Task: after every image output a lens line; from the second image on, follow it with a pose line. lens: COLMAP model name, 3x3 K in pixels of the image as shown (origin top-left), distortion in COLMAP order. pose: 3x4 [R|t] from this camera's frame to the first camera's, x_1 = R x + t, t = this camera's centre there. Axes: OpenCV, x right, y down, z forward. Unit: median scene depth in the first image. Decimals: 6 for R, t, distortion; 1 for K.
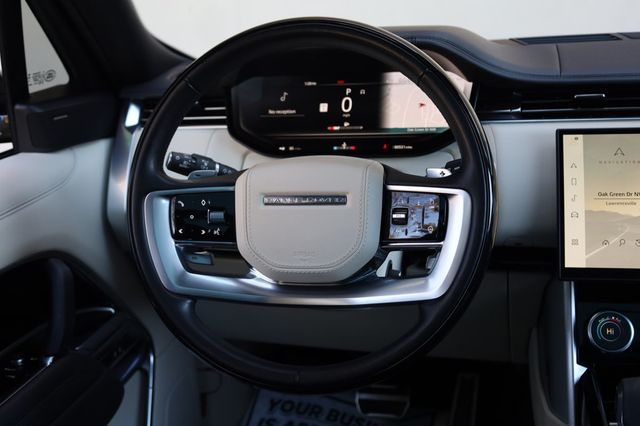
lens RADIAL K [[824.5, 0, 320.0], [0, 824.5, 213.0], [0, 0, 1]] dist [-0.000916, 0.012603]
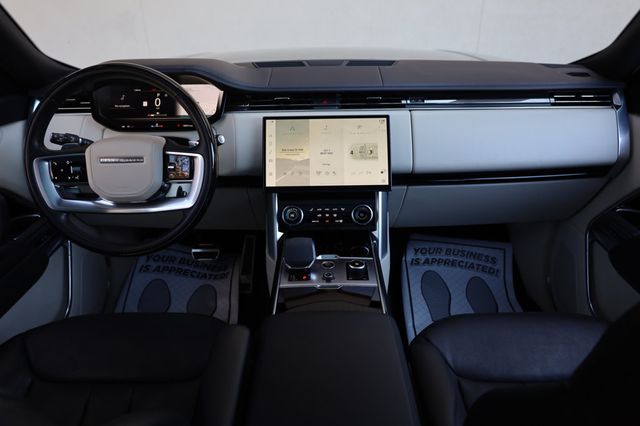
lens RADIAL K [[478.9, 0, 320.0], [0, 478.9, 213.0], [0, 0, 1]] dist [0.003408, -0.000891]
pose [[0.978612, -0.054463, 0.198373, 0.180446], [0.021799, 0.986342, 0.163259, -0.058512], [-0.204555, -0.155443, 0.966434, -0.182237]]
